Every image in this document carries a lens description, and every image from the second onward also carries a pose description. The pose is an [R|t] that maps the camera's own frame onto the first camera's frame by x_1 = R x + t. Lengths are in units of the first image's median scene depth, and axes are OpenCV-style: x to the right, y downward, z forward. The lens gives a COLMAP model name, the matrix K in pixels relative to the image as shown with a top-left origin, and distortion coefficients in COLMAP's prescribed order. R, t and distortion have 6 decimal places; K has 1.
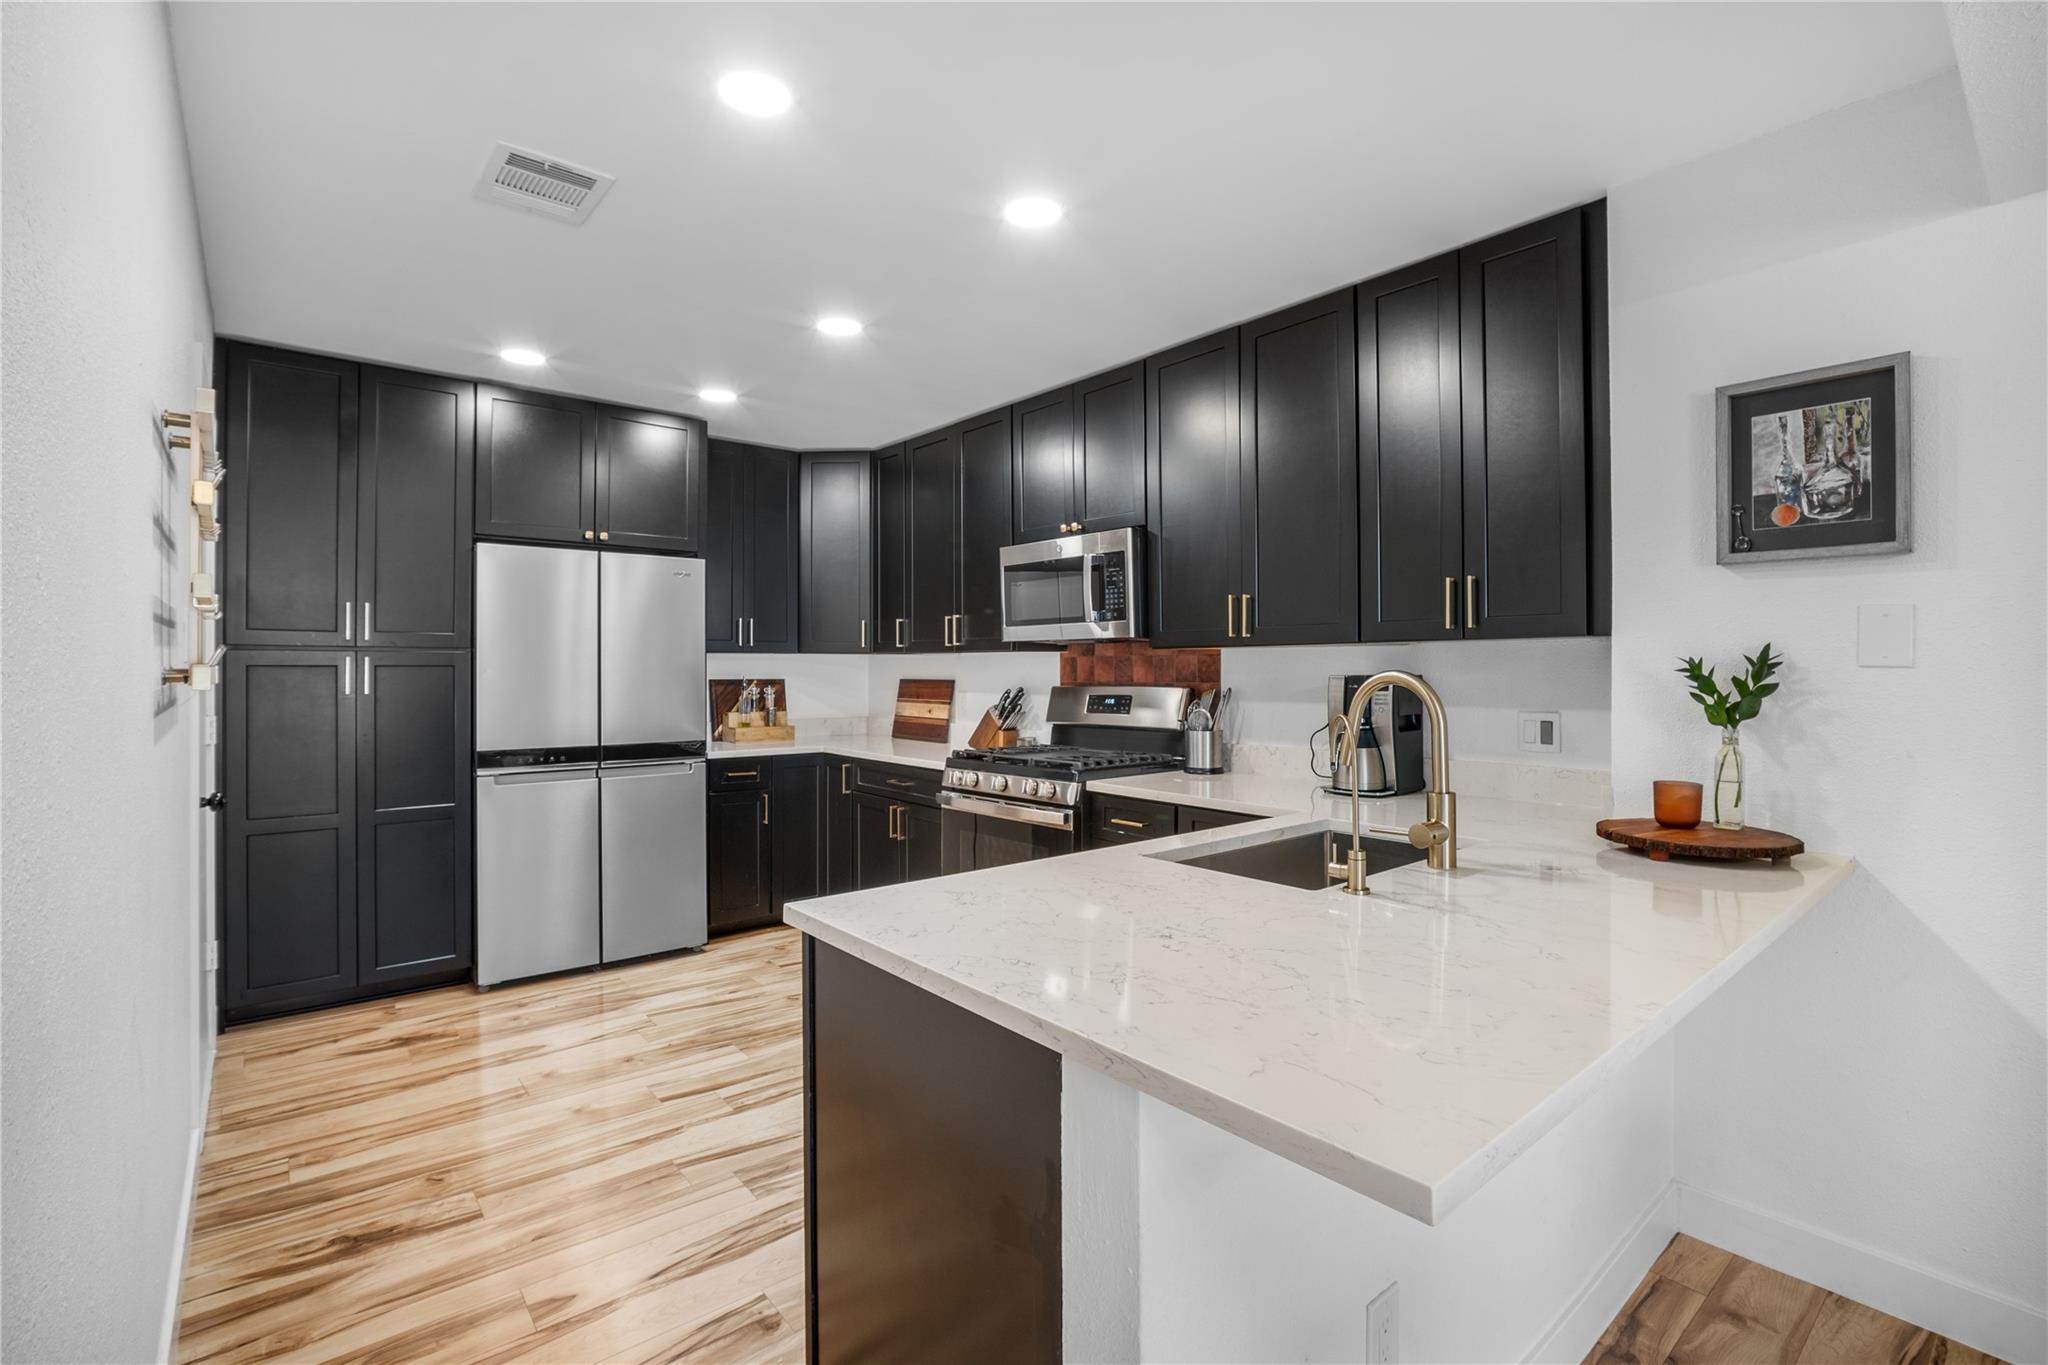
lens RADIAL K [[914.8, 0, 1024.7], [0, 914.8, 678.4], [0, 0, 1]] dist [-0.028427, 0.007990]
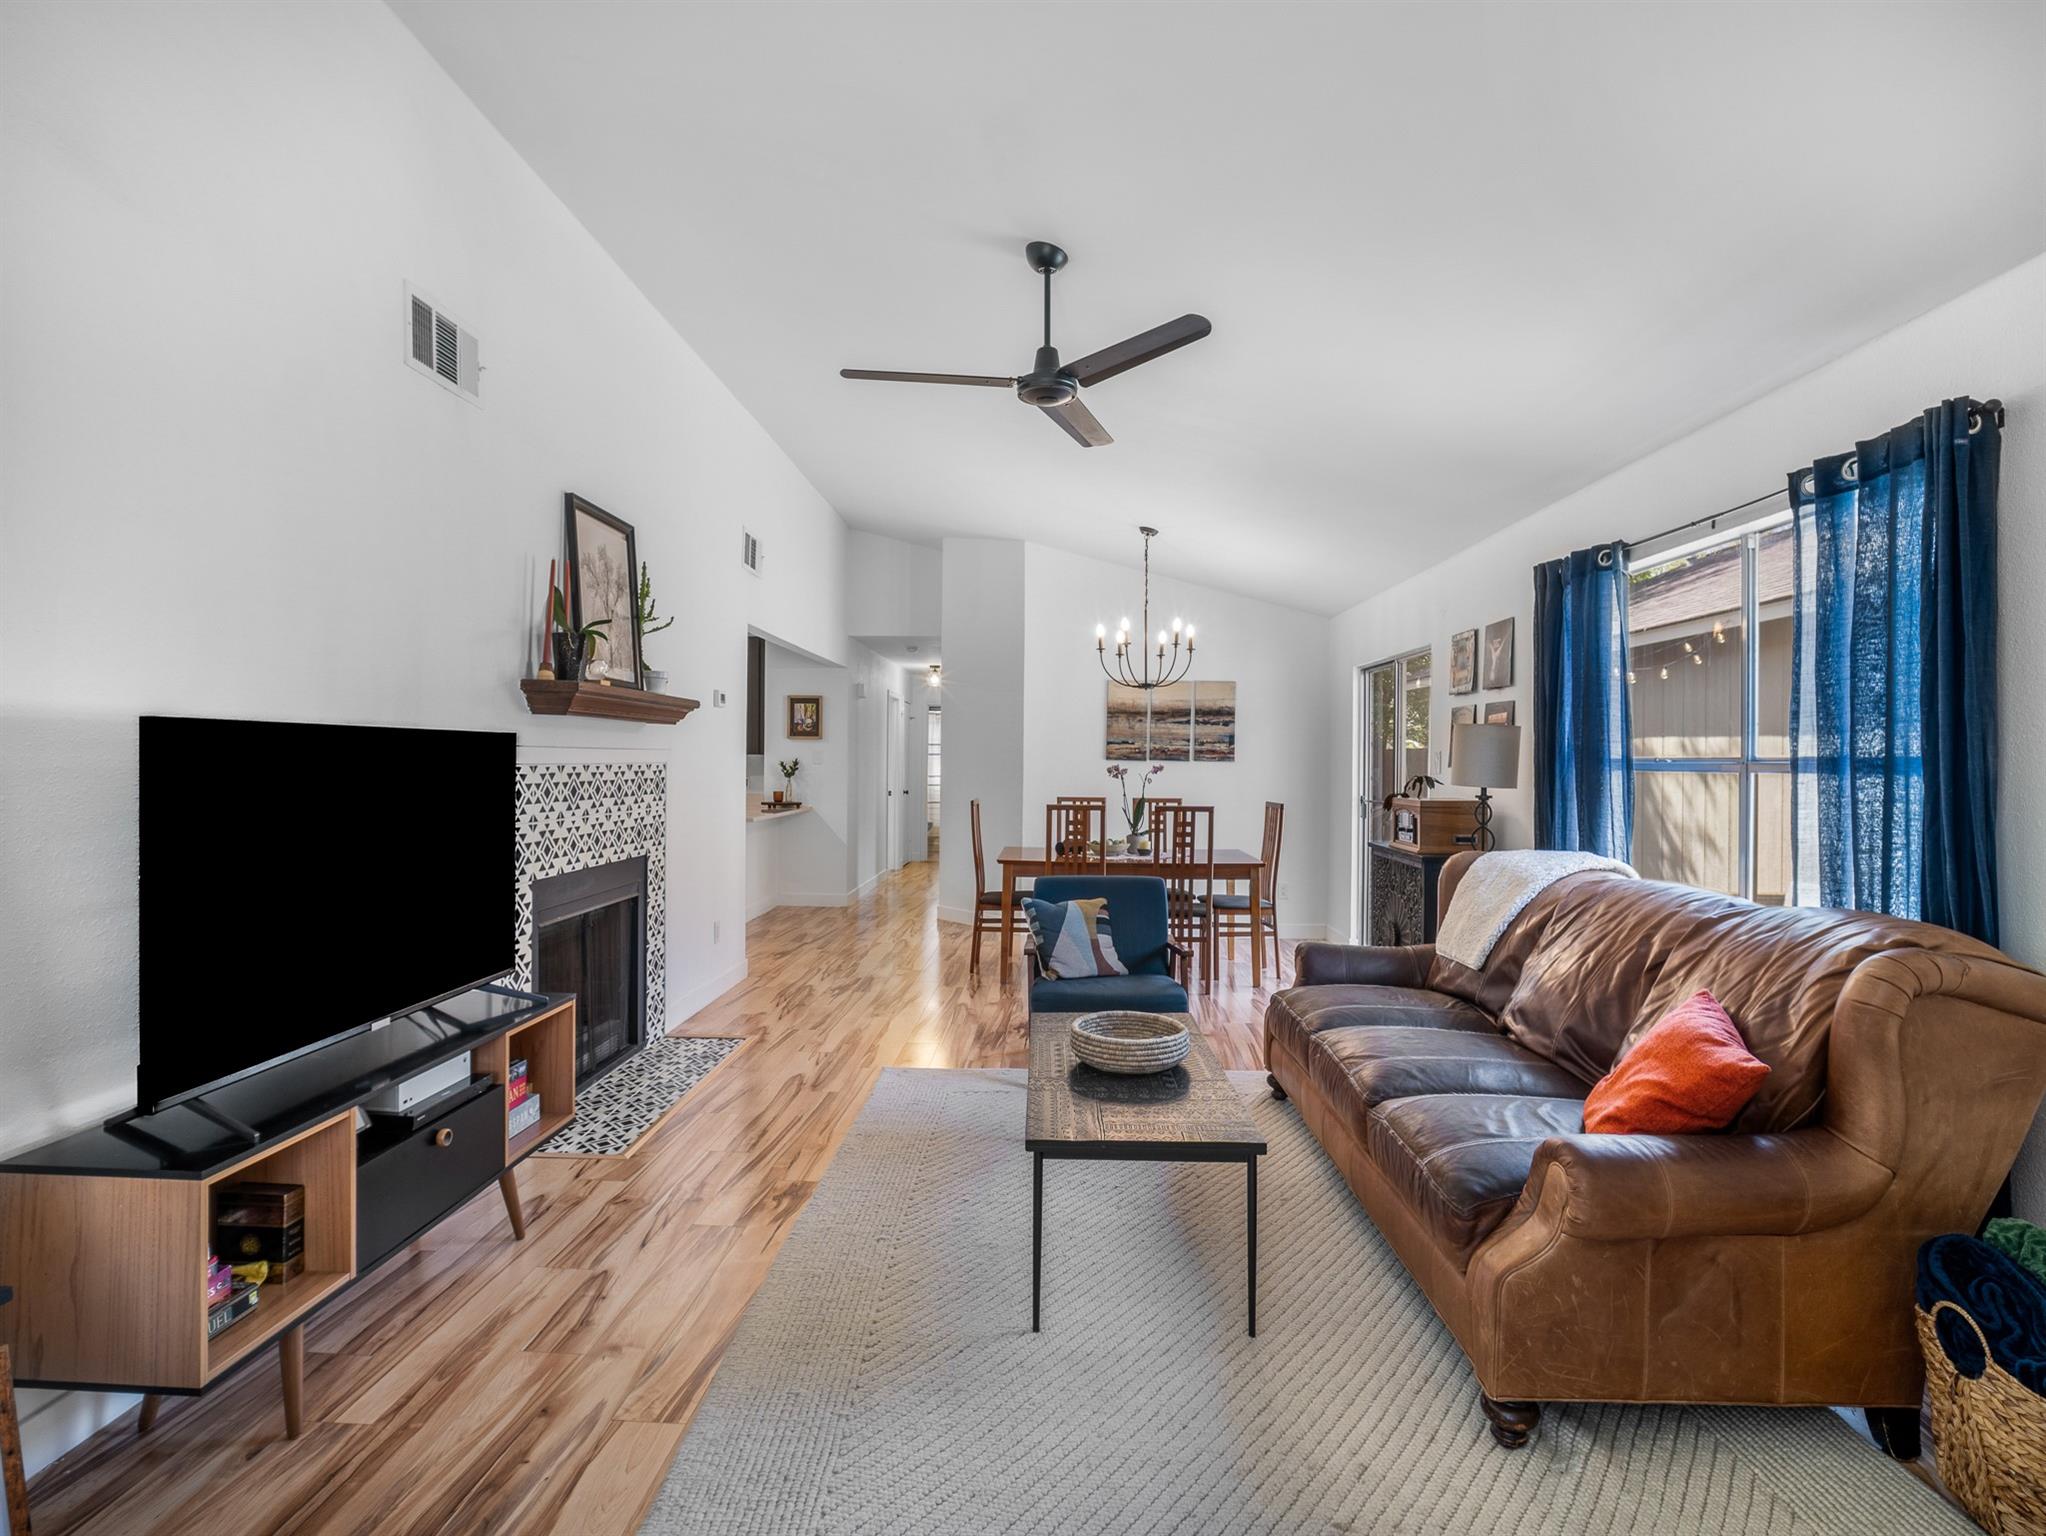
lens RADIAL K [[1079.6, 0, 1020.3], [0, 1079.6, 756.6], [0, 0, 1]] dist [0.119681, 0.000006]
pose [[0.673081, 0.006249, 0.739543, -2.173965], [-0.001970, 0.999976, -0.006657, -0.013564], [-0.739567, 0.003024, 0.673077, -3.115095]]
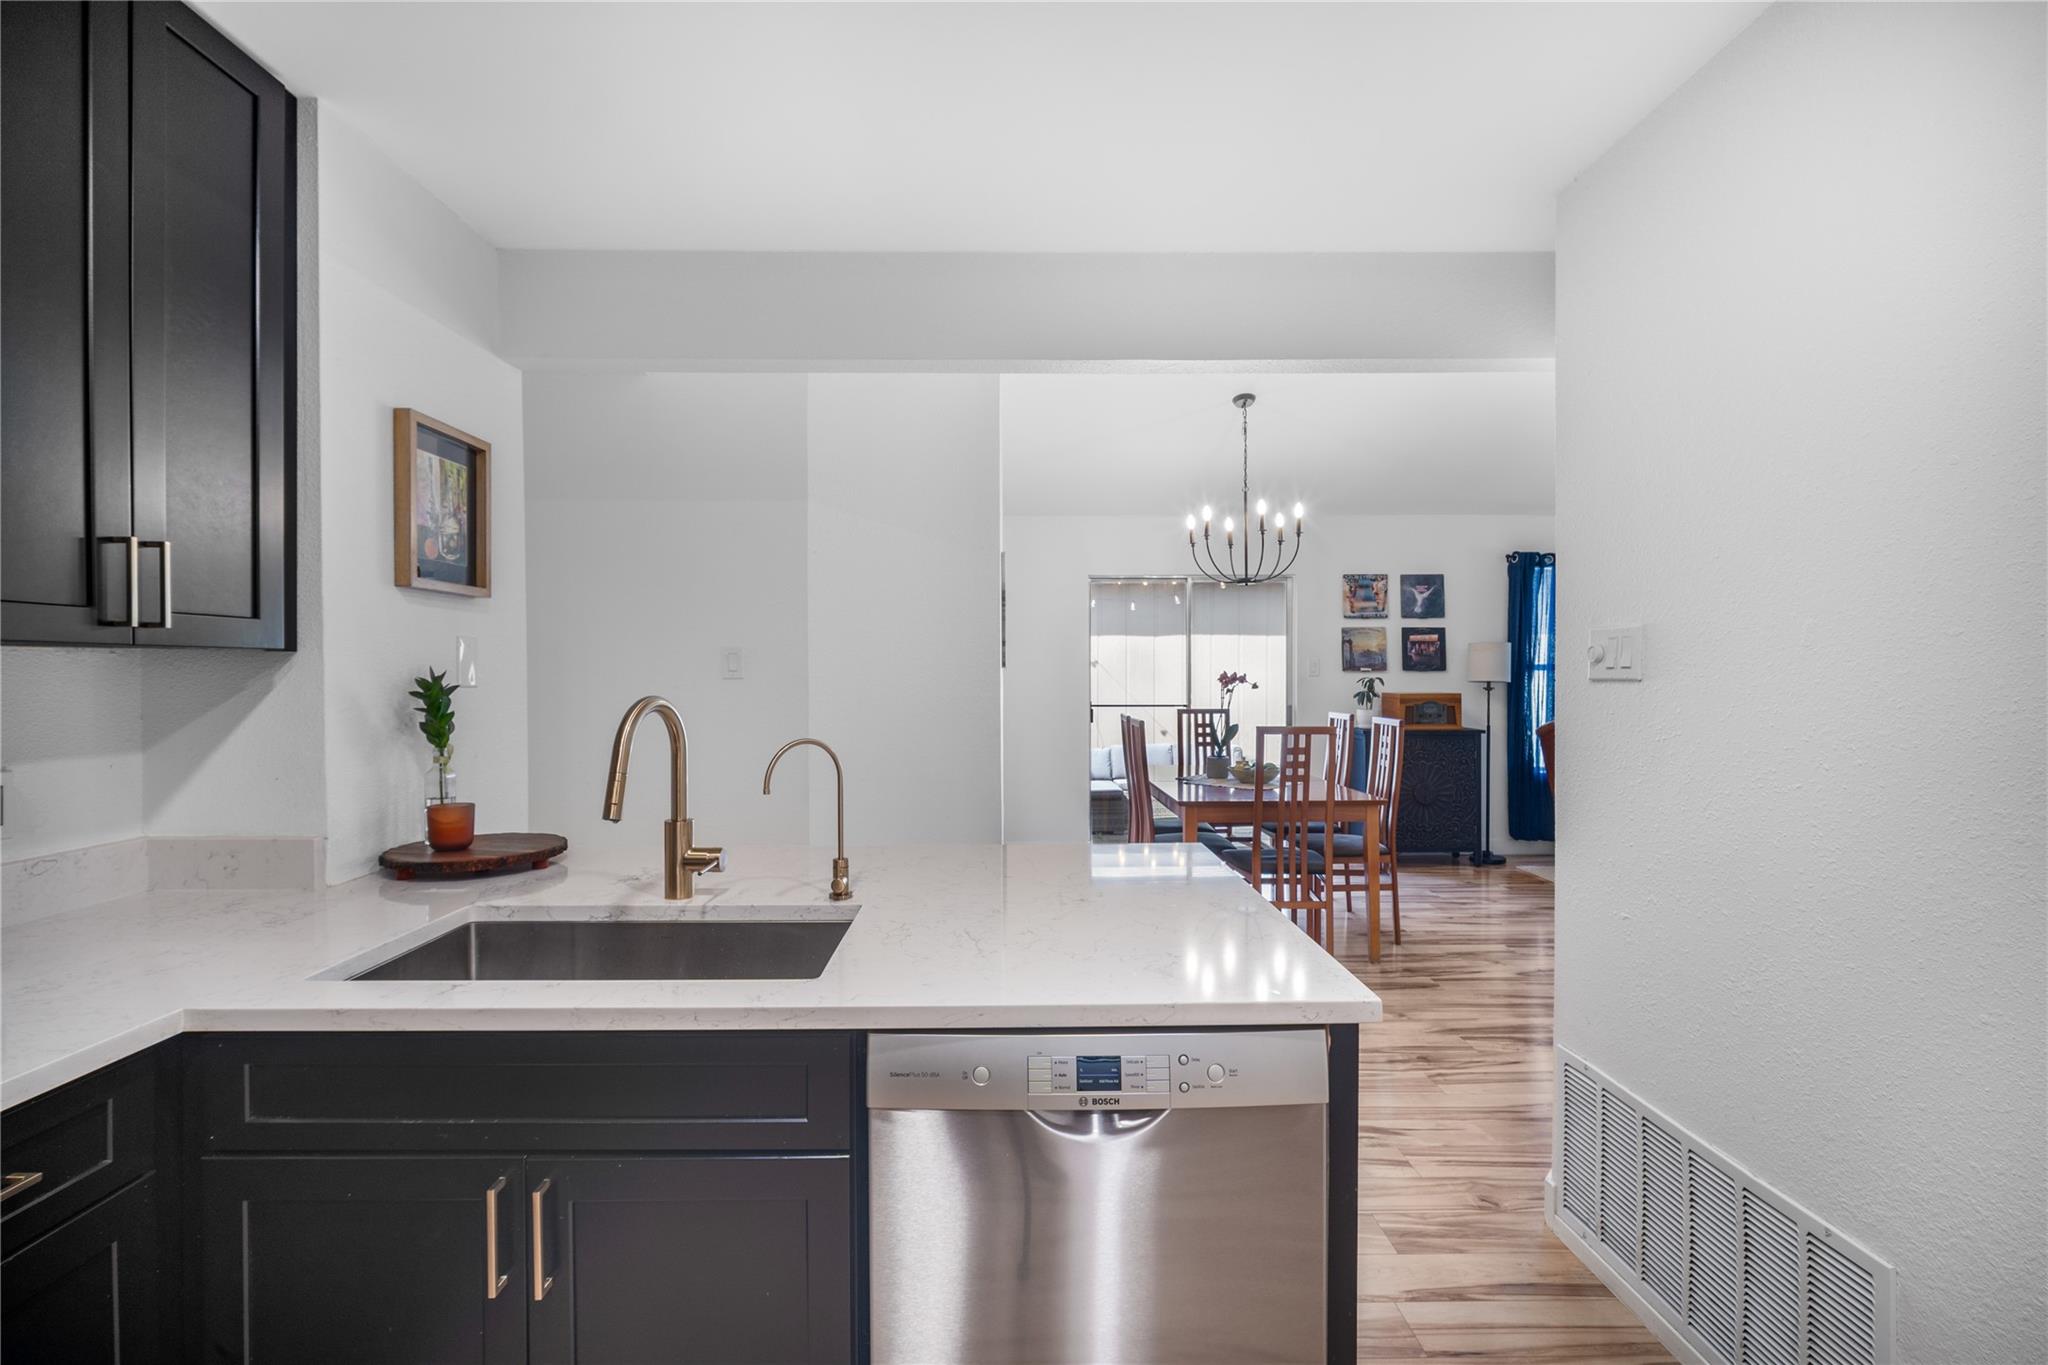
lens RADIAL K [[914.8, 0, 1024.7], [0, 914.8, 678.4], [0, 0, 1]] dist [-0.028427, 0.007990]
pose [[-0.775345, -0.003885, 0.631526, -0.389298], [0.005819, 0.999895, 0.013295, -0.033828], [-0.631511, 0.013983, -0.775241, 1.351010]]
